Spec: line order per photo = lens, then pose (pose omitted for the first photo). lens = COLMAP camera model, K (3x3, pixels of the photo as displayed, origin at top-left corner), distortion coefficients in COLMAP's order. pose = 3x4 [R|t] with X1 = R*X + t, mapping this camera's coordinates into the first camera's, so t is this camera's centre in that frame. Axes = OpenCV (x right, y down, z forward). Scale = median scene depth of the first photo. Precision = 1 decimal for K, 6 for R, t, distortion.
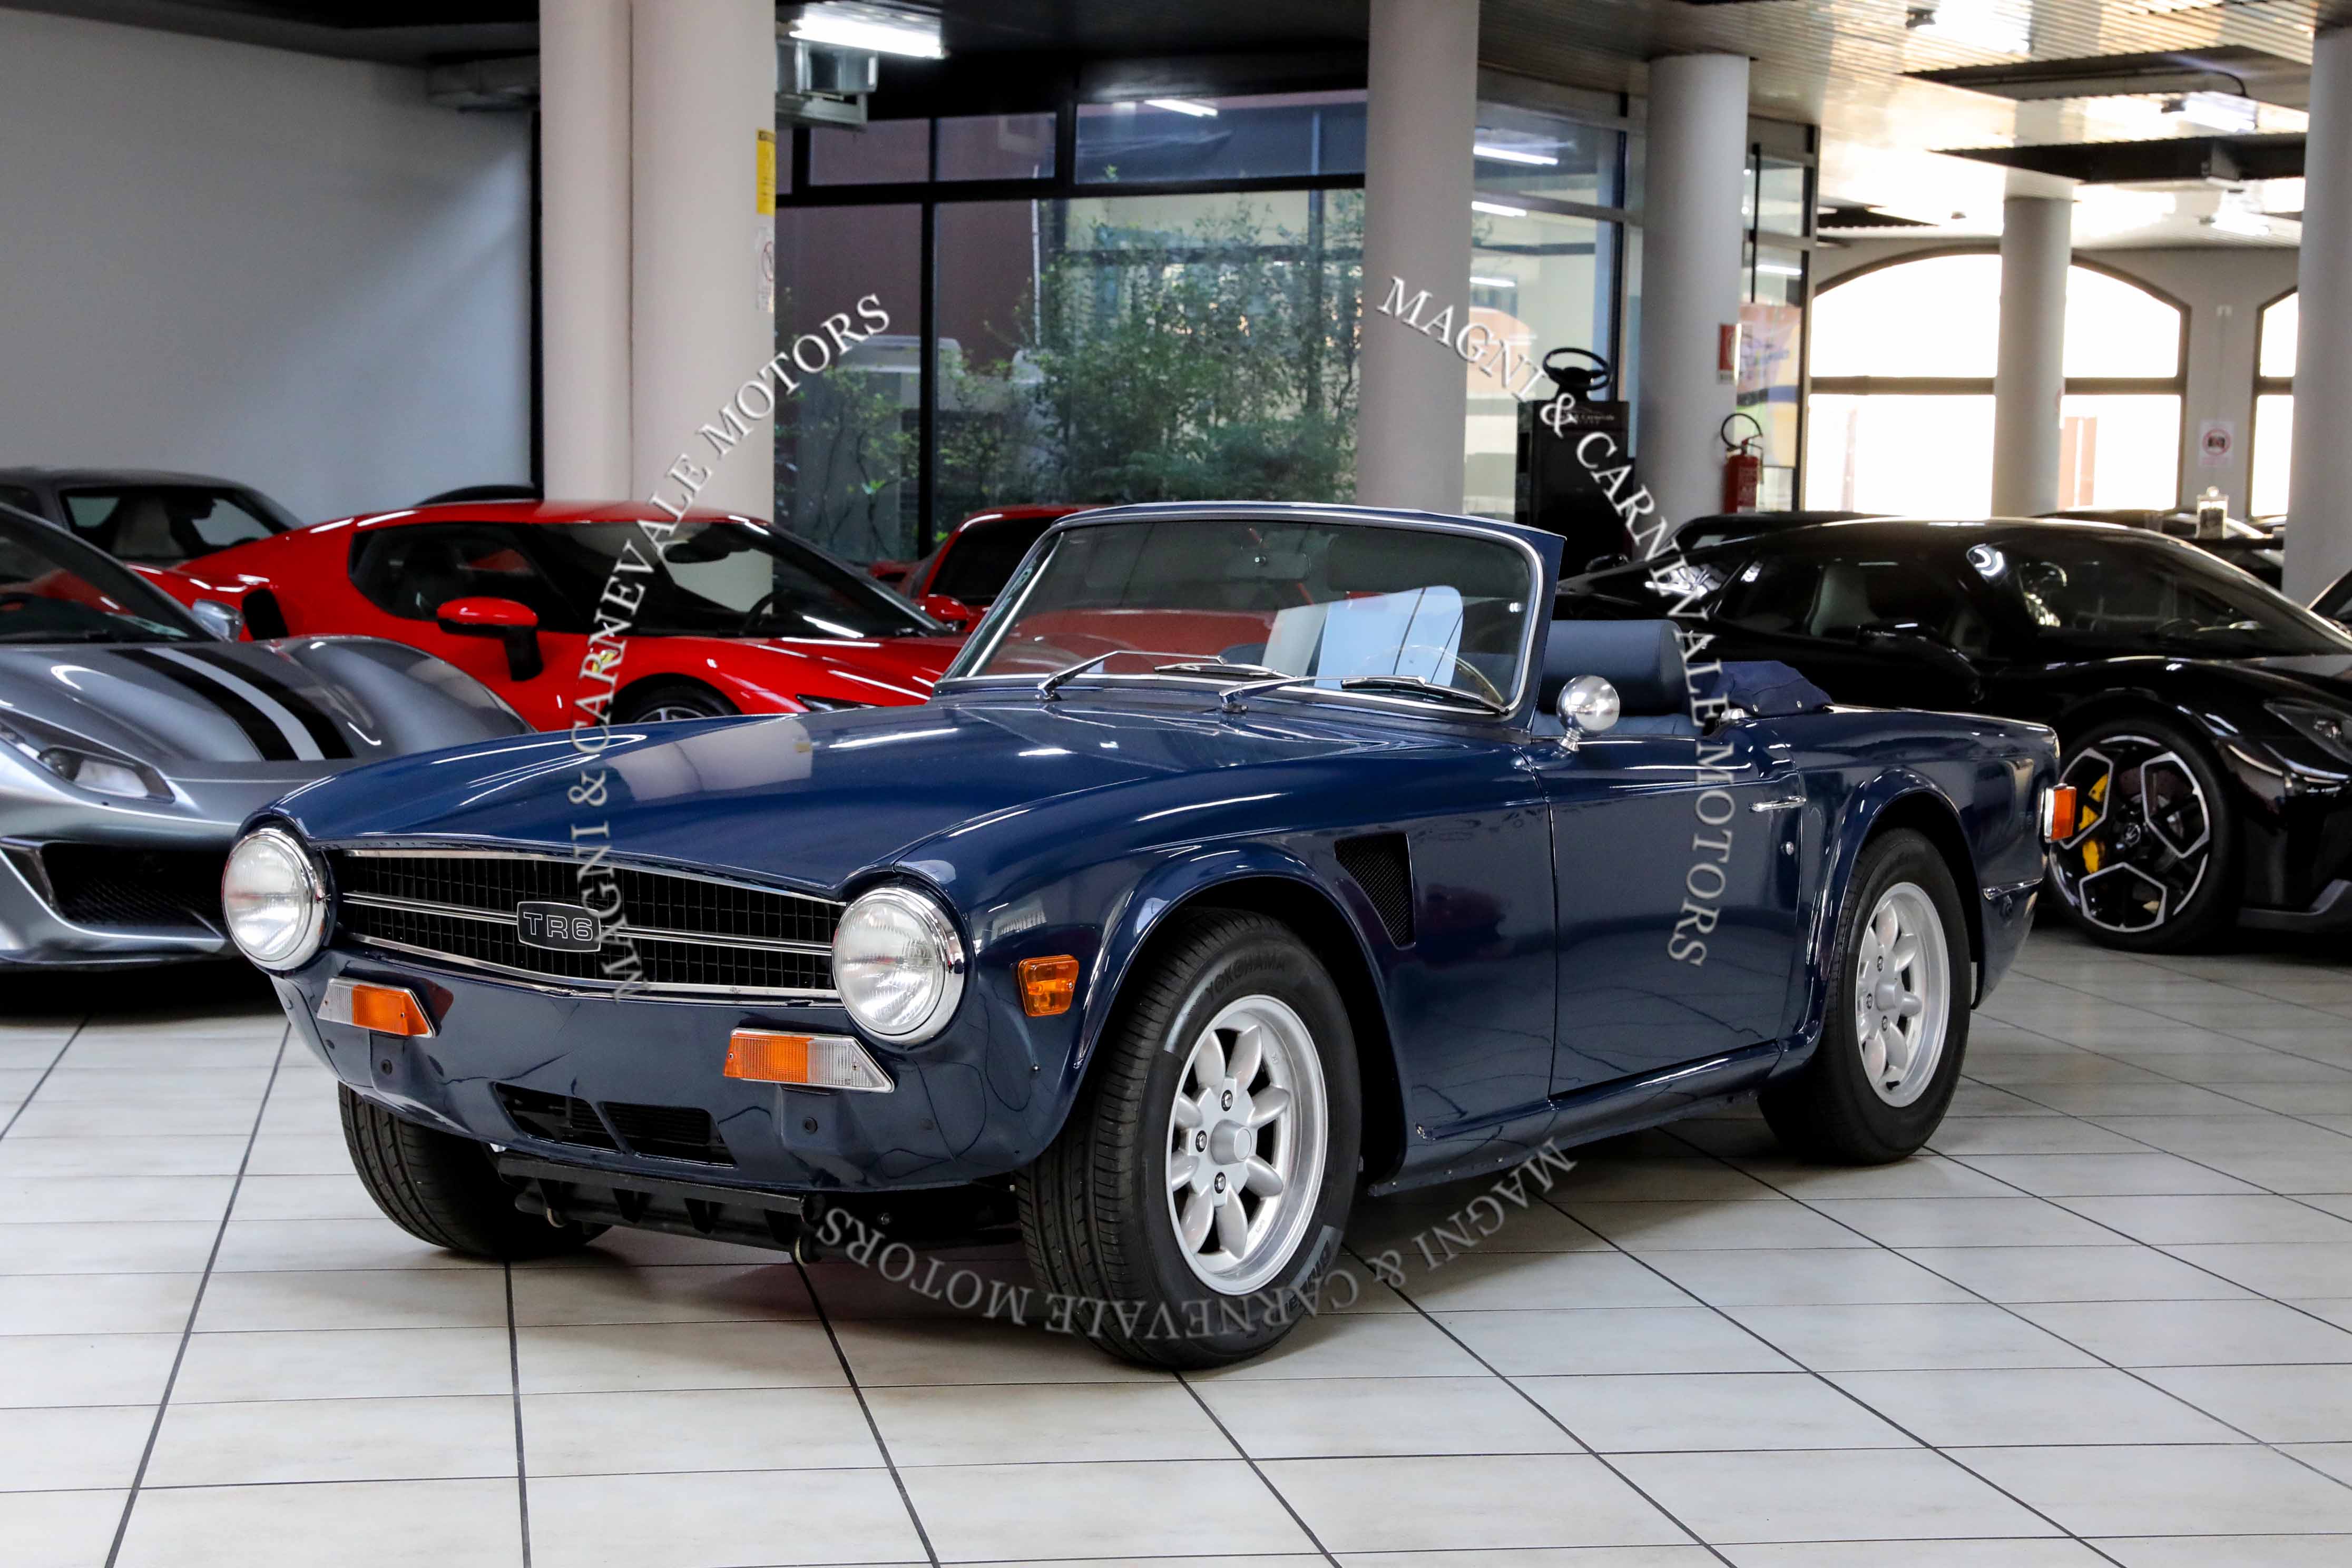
lens RADIAL K [[3849.1, 0, 1183.3], [0, 3849.1, 785.7], [0, 0, 1]] dist [0.028255, 0.000000]
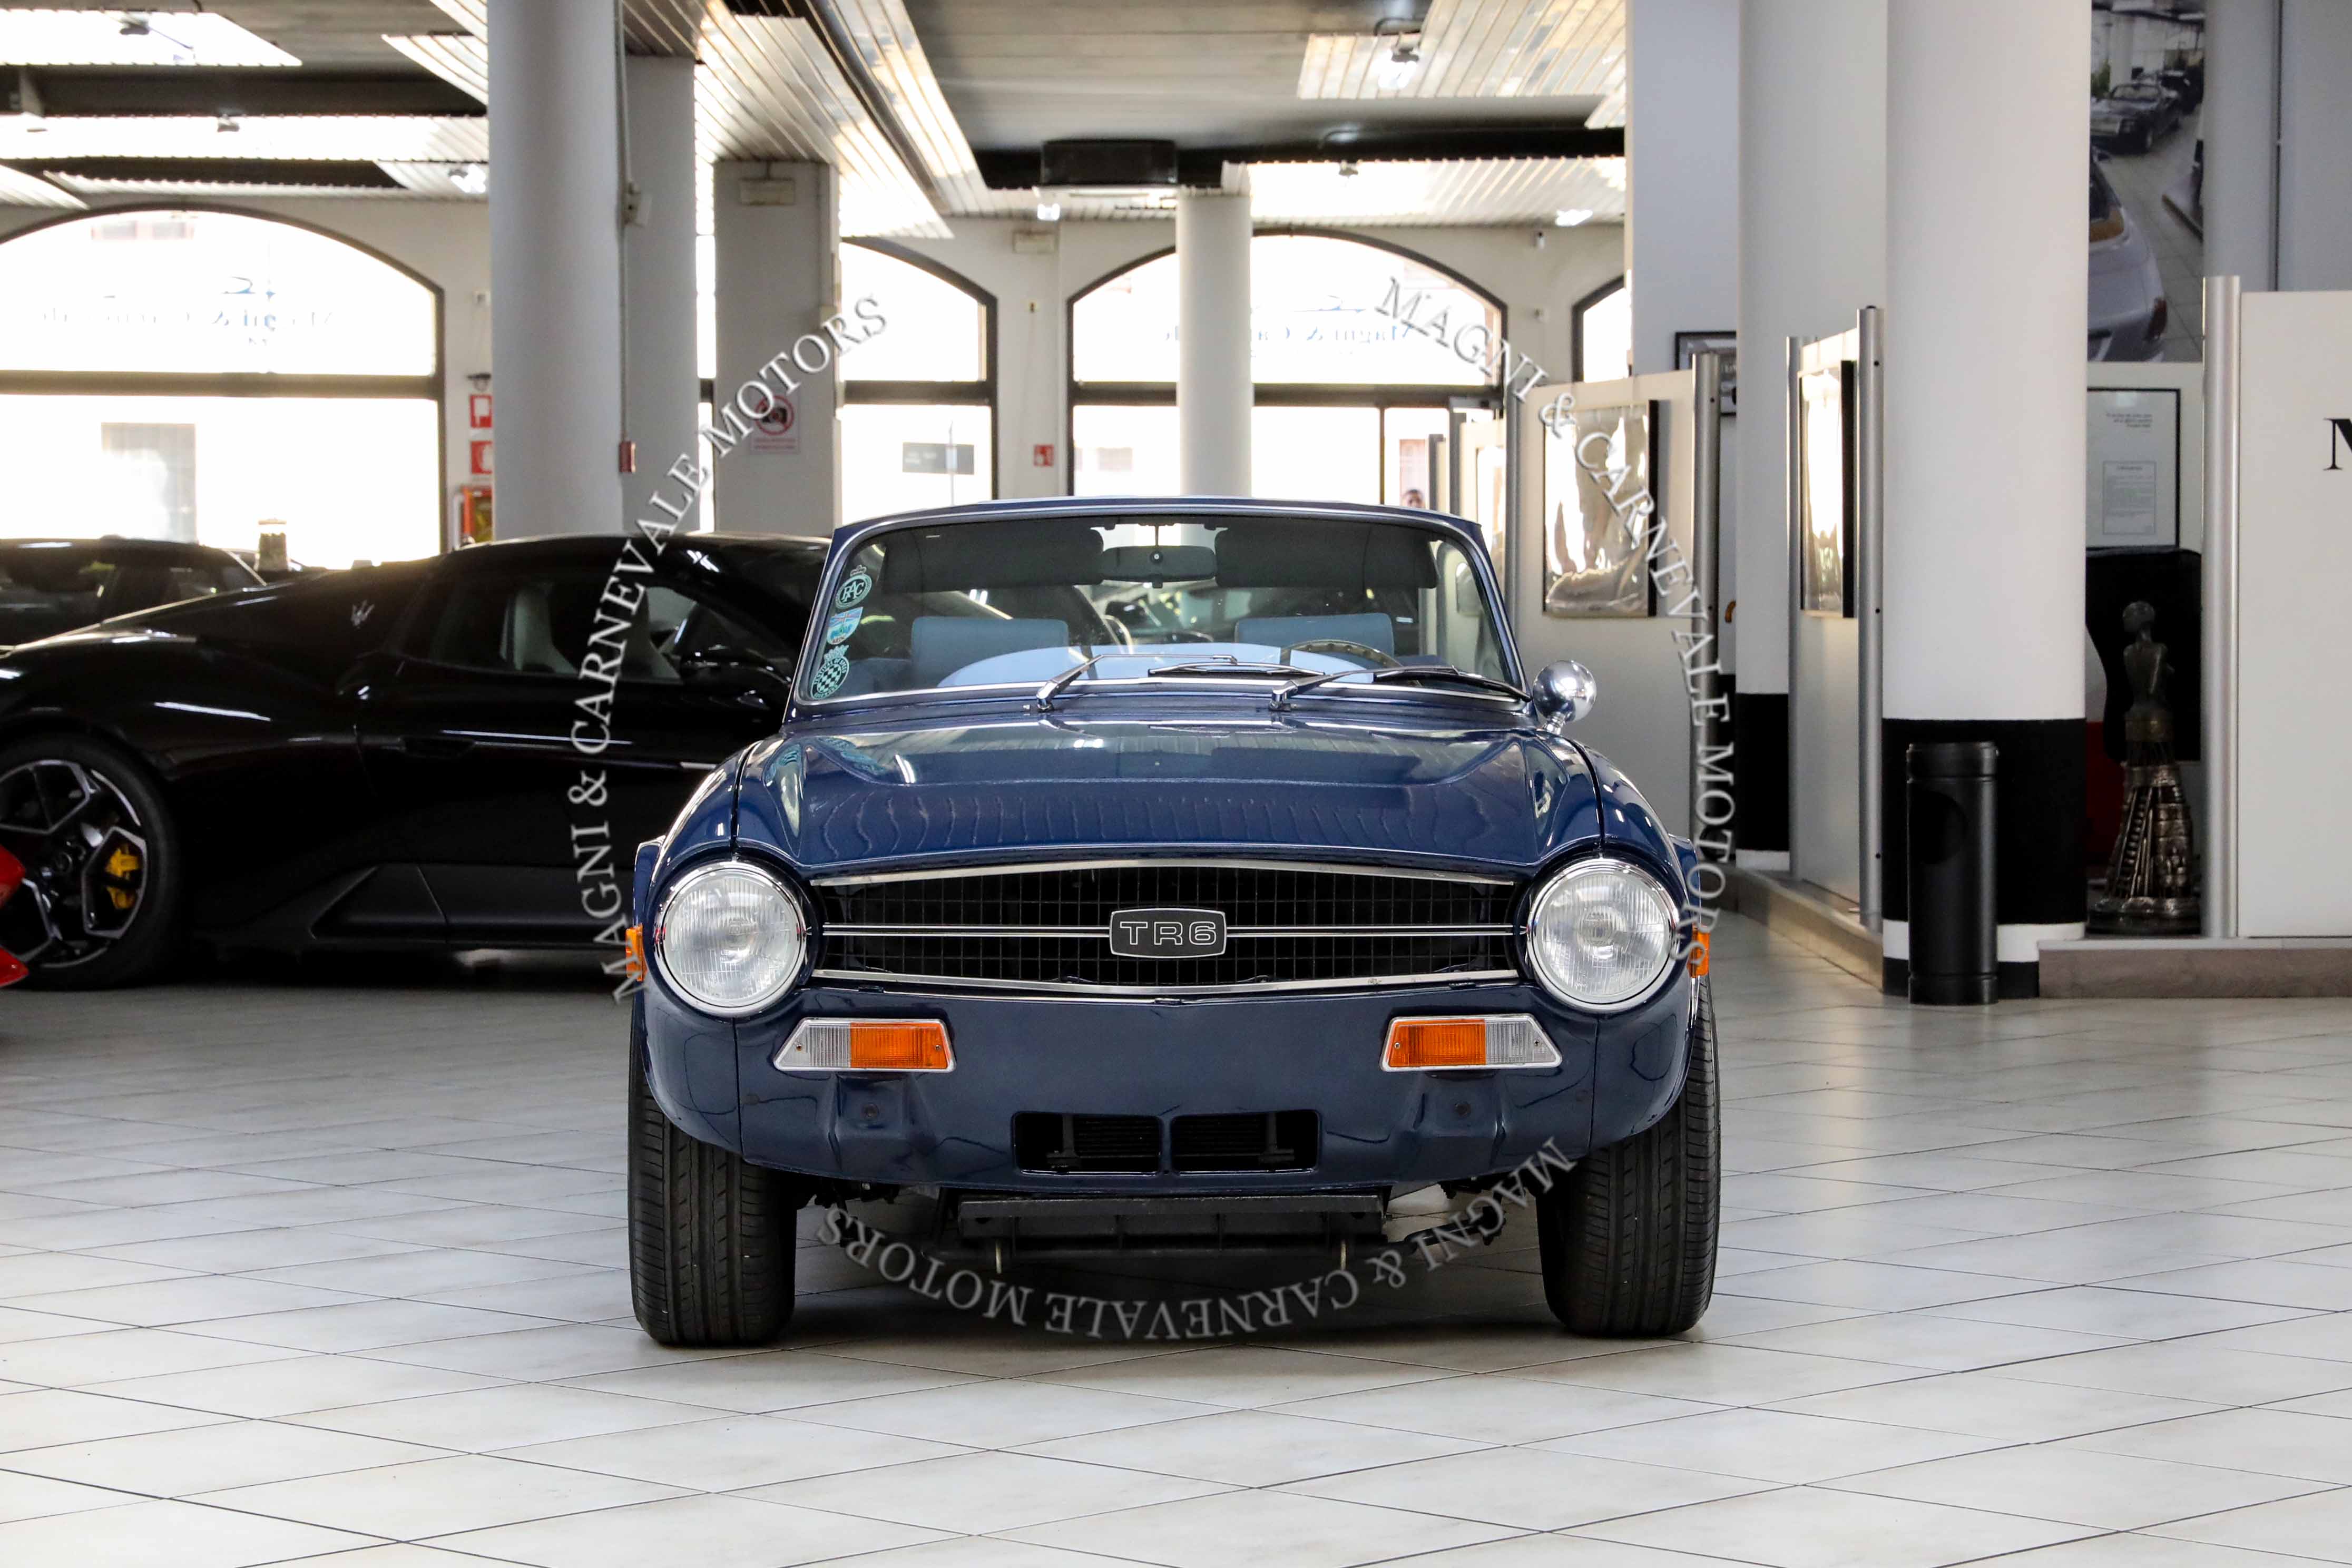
lens RADIAL K [[5300.7, 0, 1182.5], [0, 5300.7, 793.2], [0, 0, 1]] dist [0.202073, 0.000000]
pose [[0.824346, -0.045996, 0.564215, -0.910341], [0.061176, 0.998095, -0.008014, 0.012185], [-0.562771, 0.041123, 0.825589, -0.104669]]
